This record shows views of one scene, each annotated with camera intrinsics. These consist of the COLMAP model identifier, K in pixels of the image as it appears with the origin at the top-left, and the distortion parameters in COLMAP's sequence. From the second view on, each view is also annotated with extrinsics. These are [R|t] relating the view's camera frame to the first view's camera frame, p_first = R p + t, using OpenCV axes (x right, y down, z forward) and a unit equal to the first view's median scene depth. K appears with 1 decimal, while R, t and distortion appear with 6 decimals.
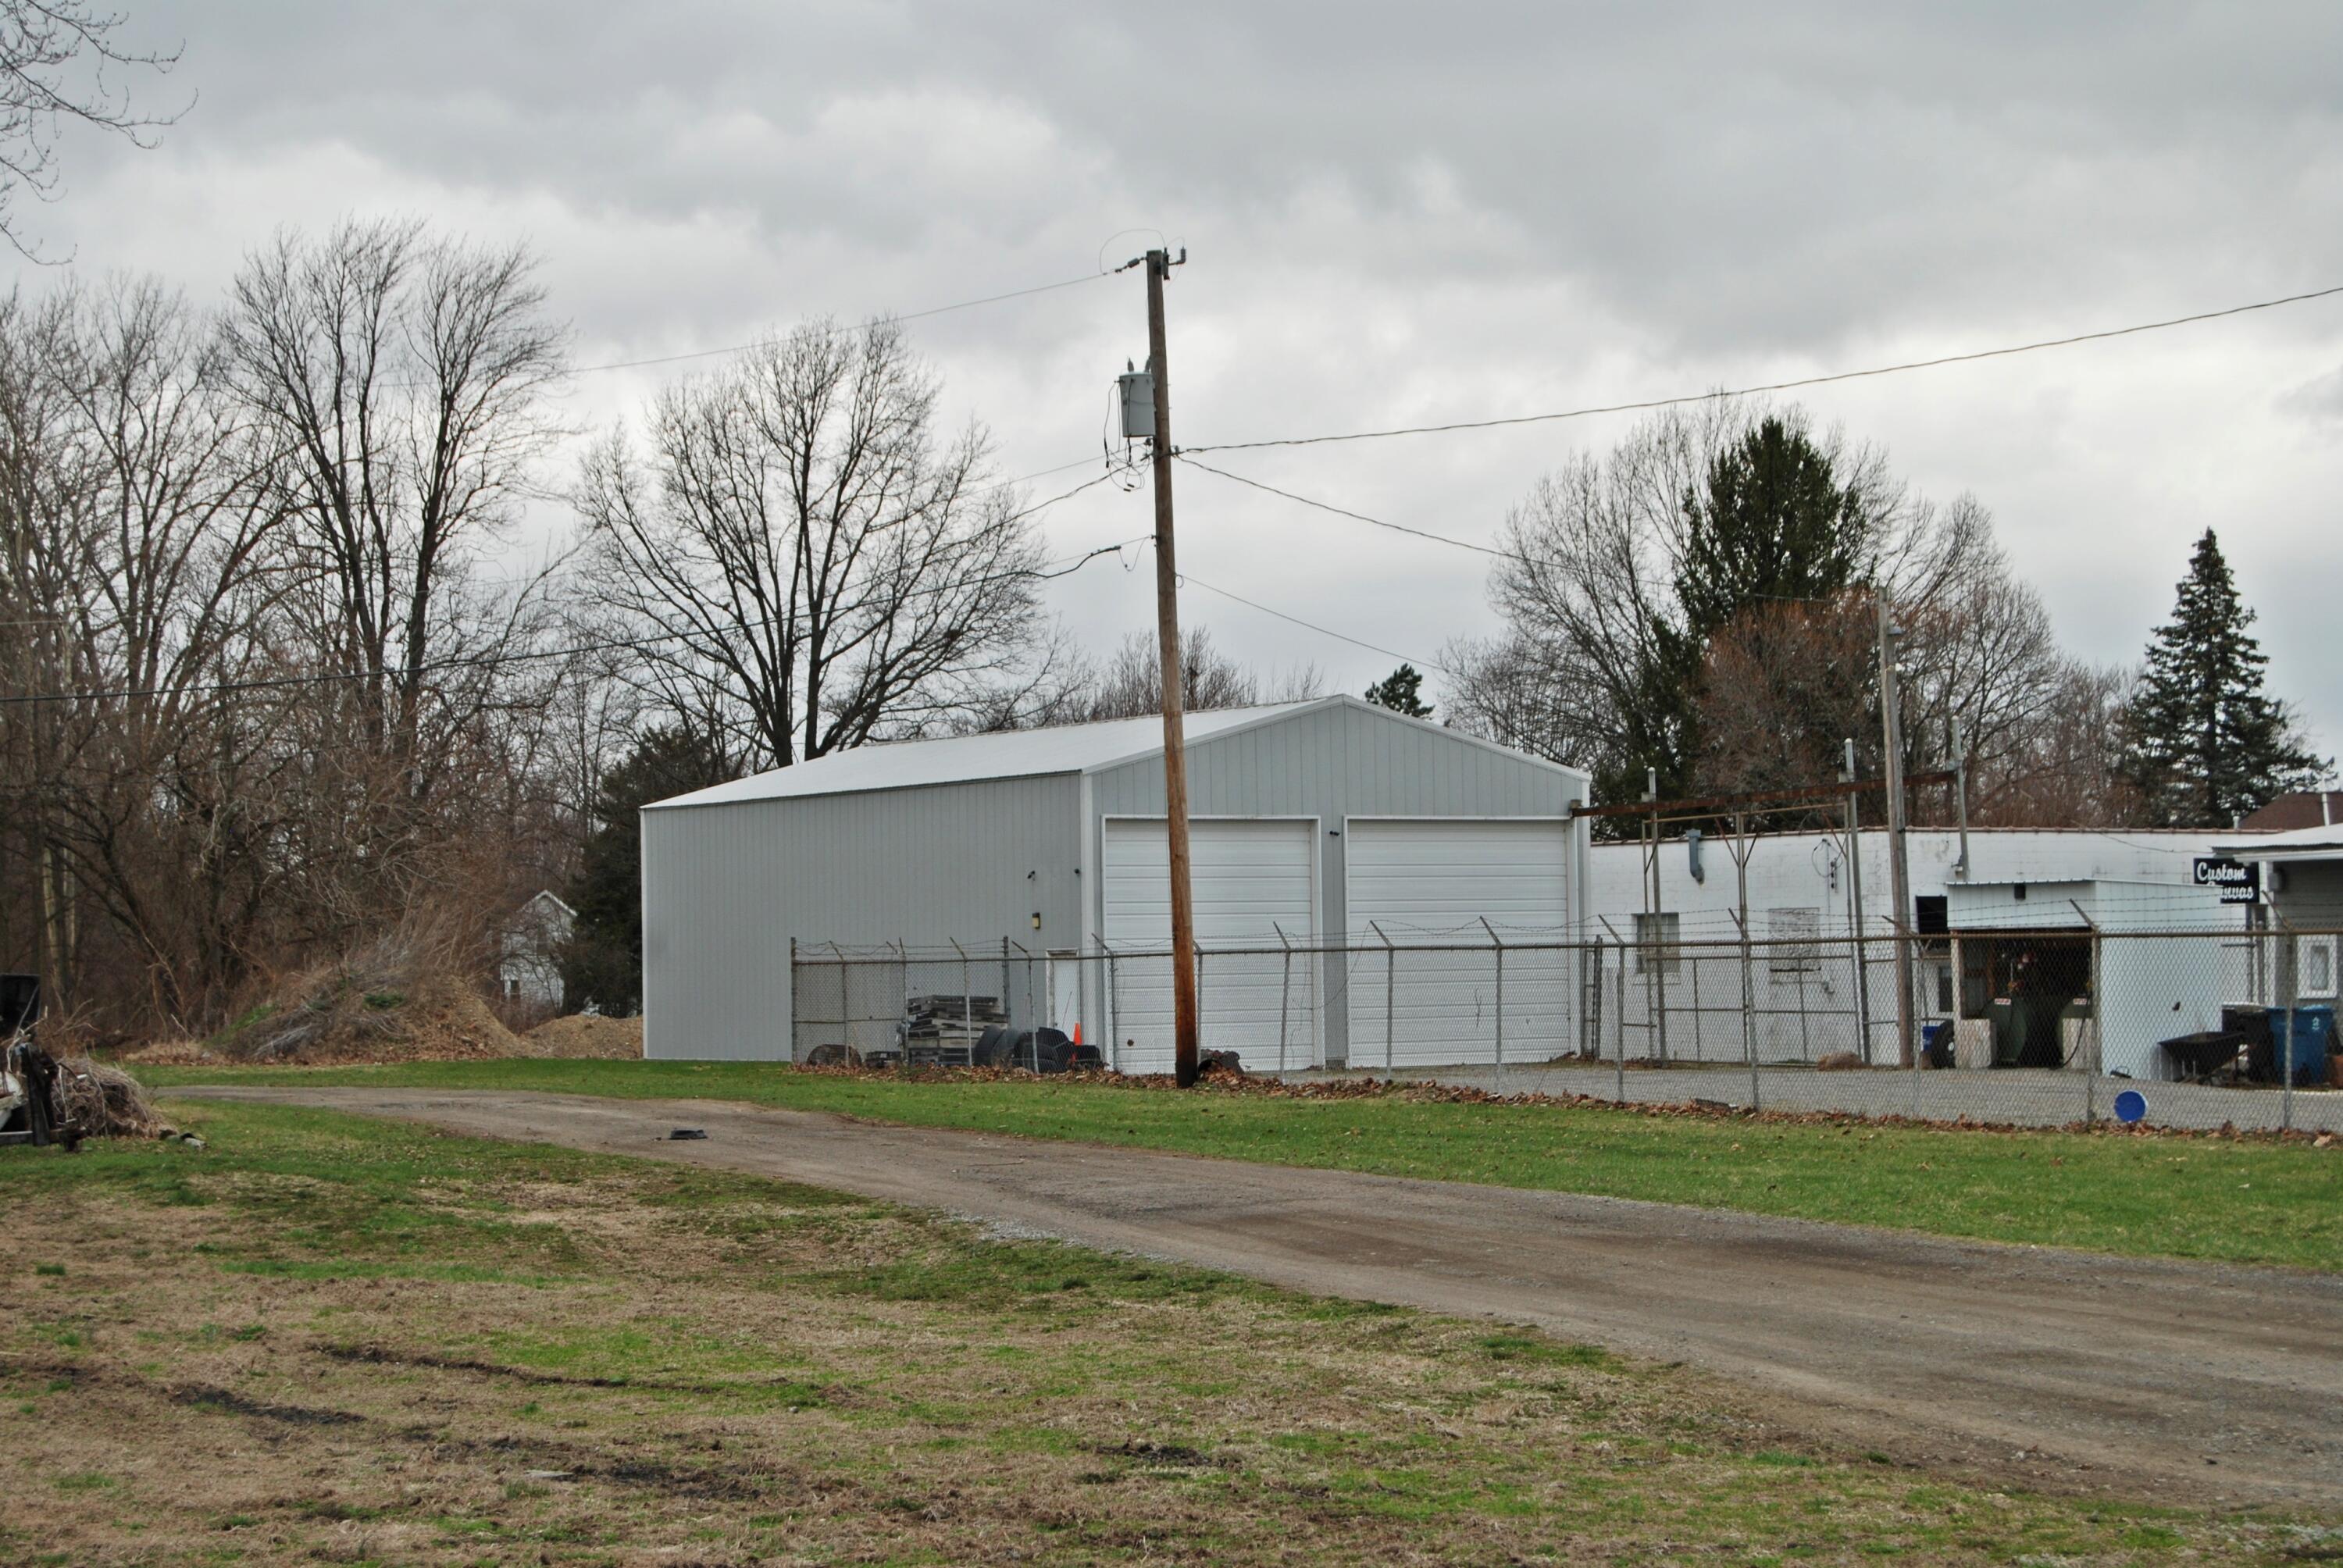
lens RADIAL K [[4726.4, 0, 1203.4], [0, 4726.4, 840.4], [0, 0, 1]] dist [0.004269, -0.164942]
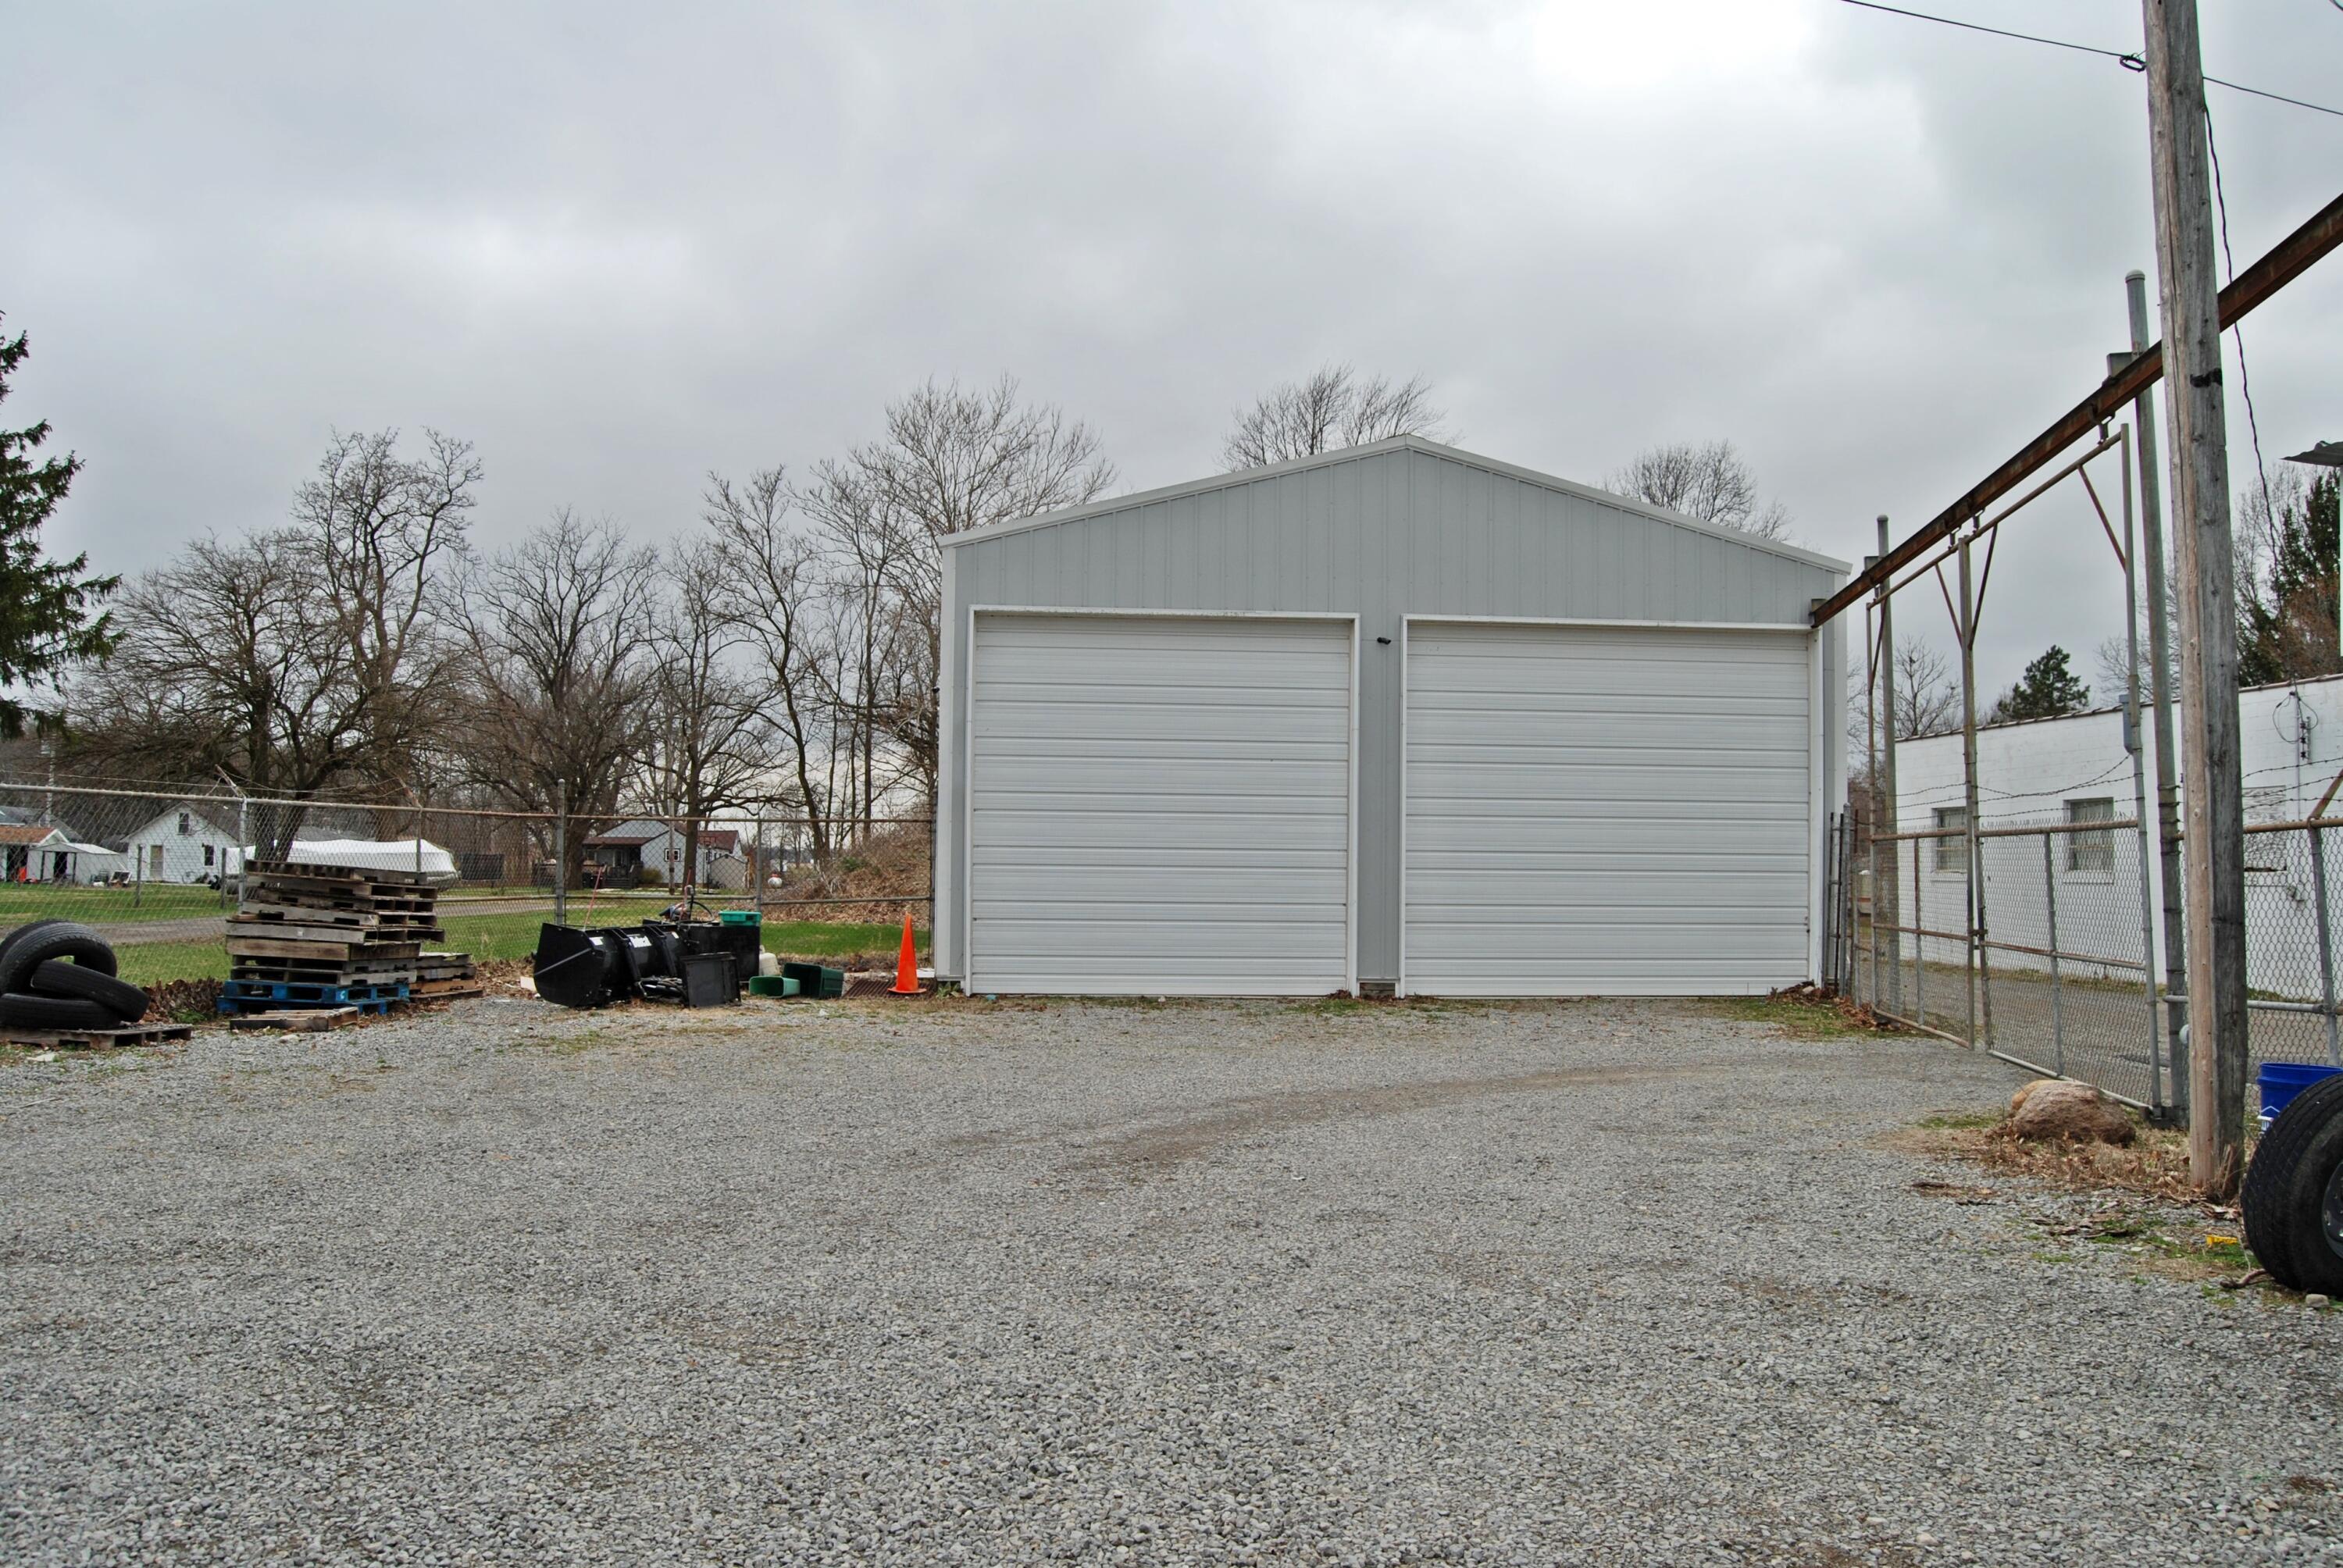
lens RADIAL K [[1832.2, 0, 1181.6], [0, 1832.2, 807.1], [0, 0, 1]] dist [-0.100176, 0.046026]
pose [[0.878188, 0.008583, -0.478239, 0.148695], [-0.009606, 0.999954, 0.000307, 0.025809], [0.478220, 0.004324, 0.878230, 0.896932]]
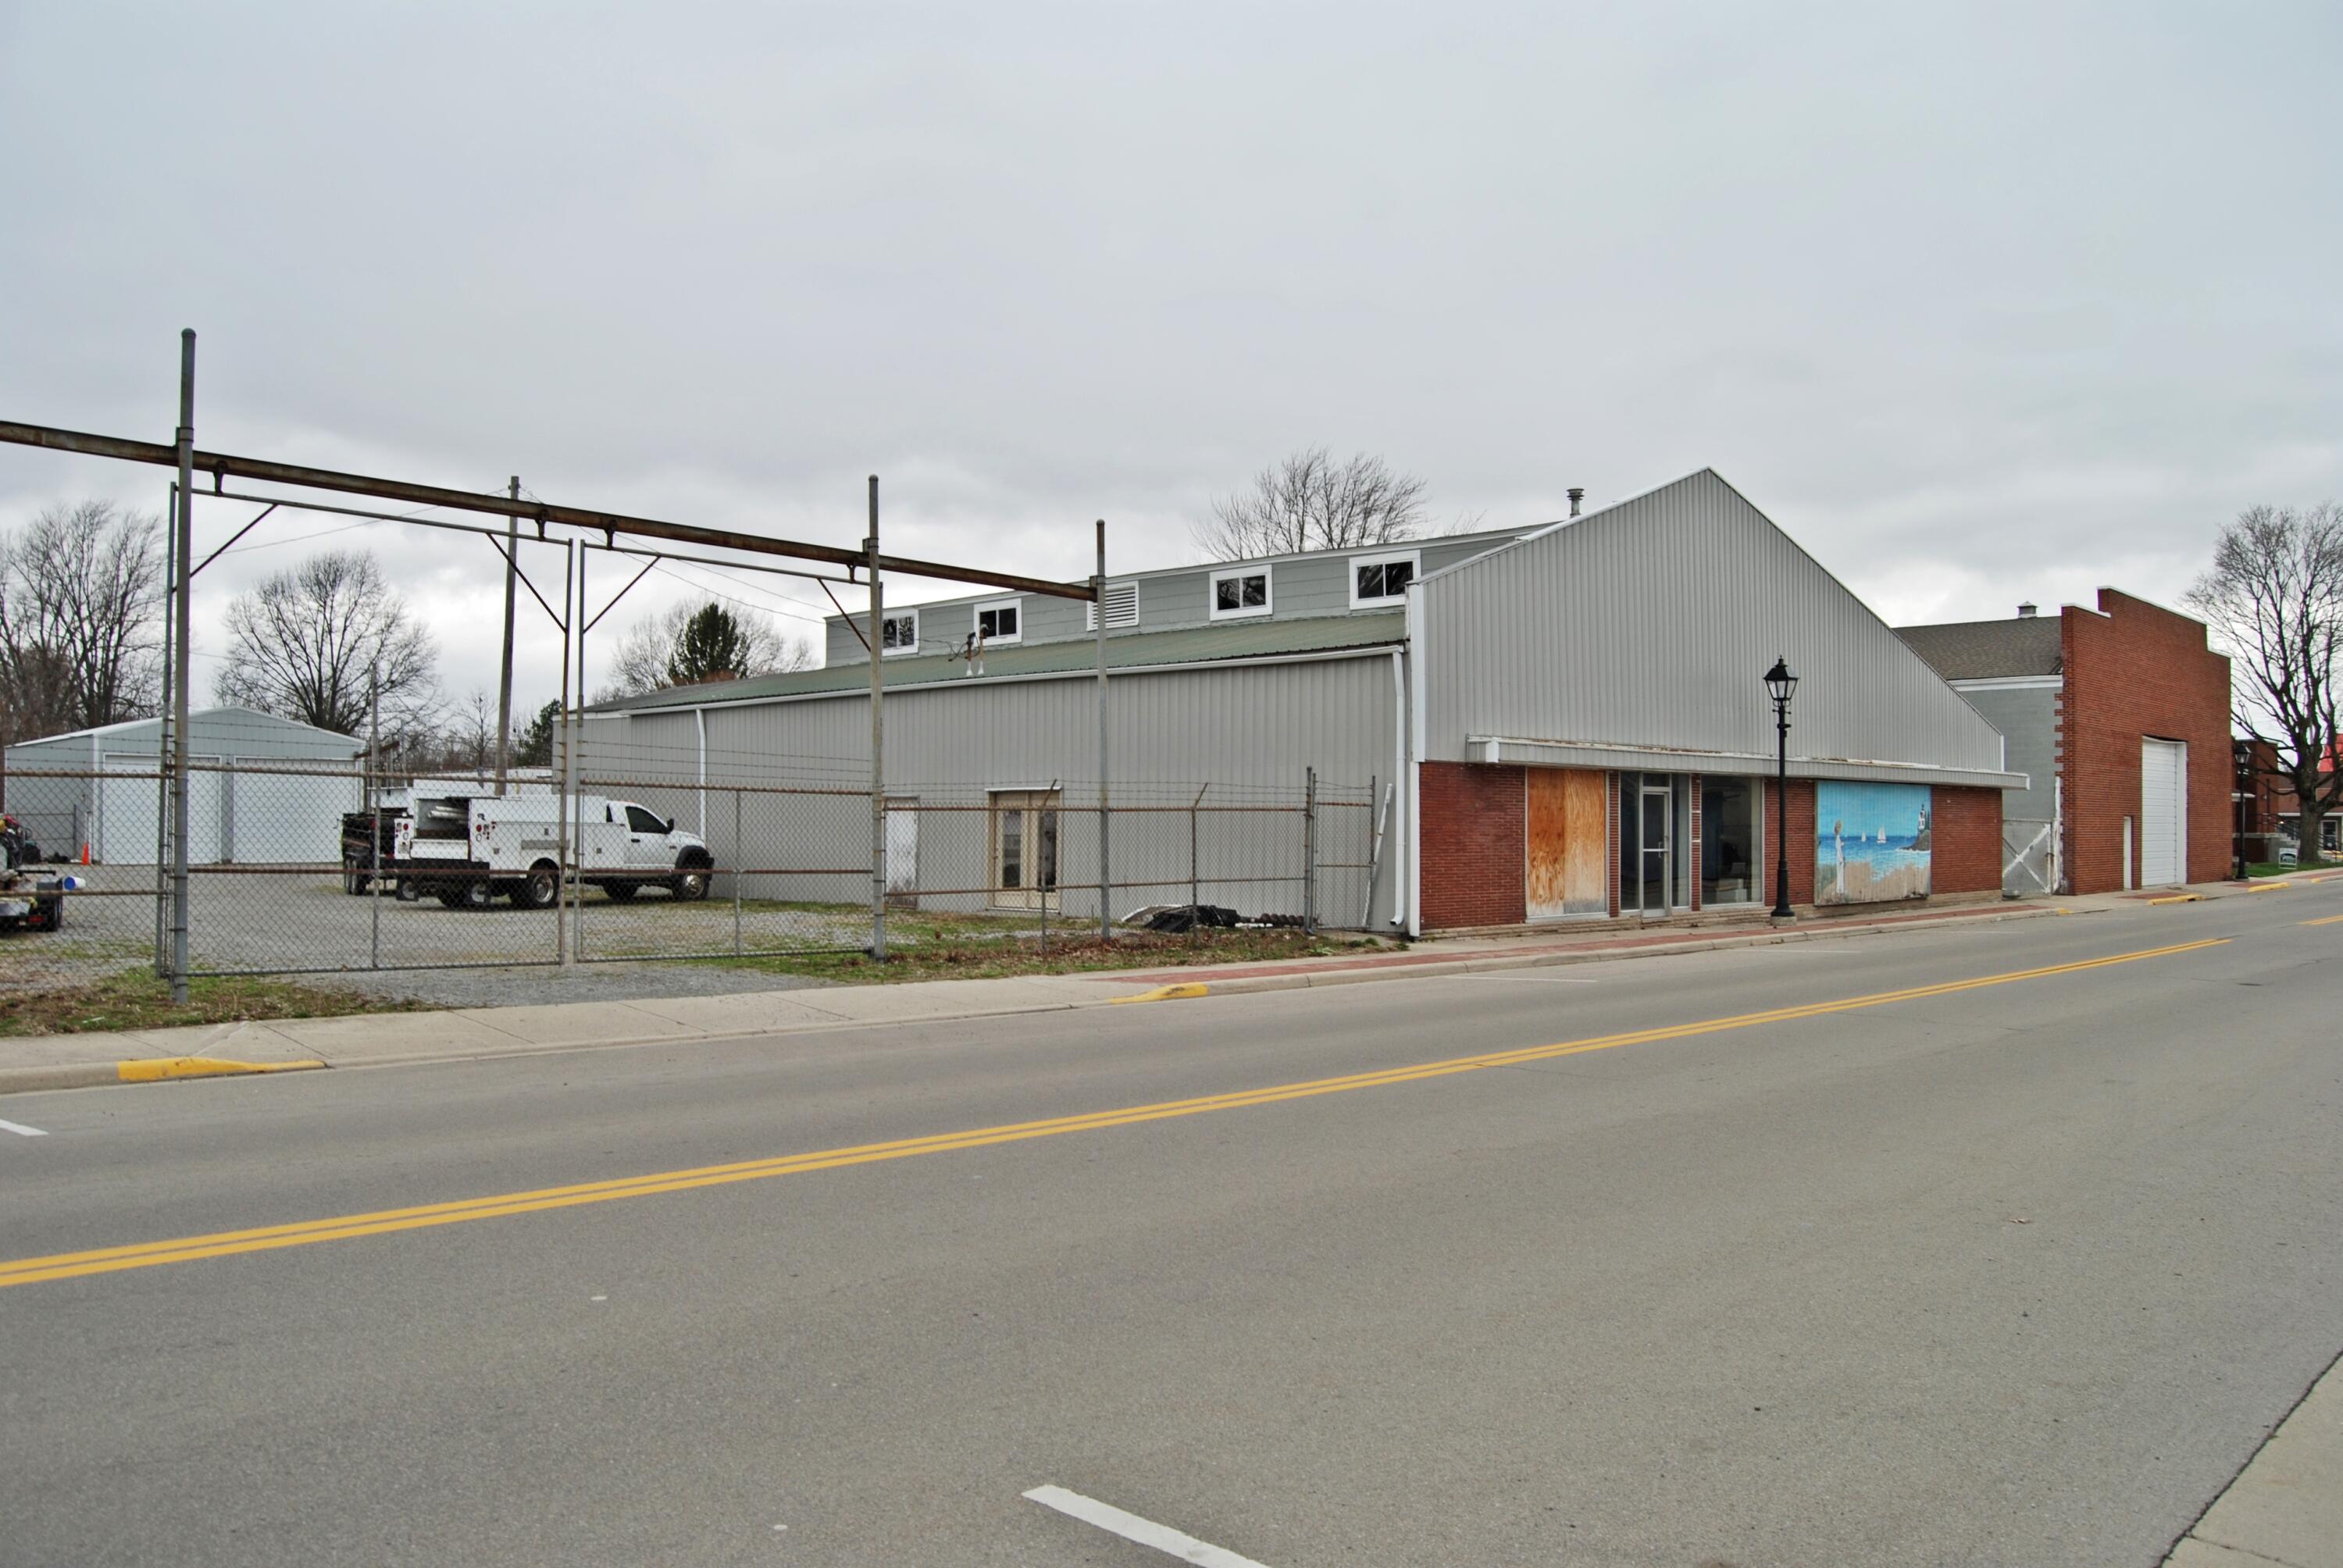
lens RADIAL K [[1832.6, 0, 1175.7], [0, 1832.6, 813.6], [0, 0, 1]] dist [-0.101753, 0.049985]
pose [[0.980950, 0.018073, 0.193418, 0.376728], [-0.021907, 0.999603, 0.017703, -0.002925], [-0.193021, -0.021603, 0.980957, 0.037502]]
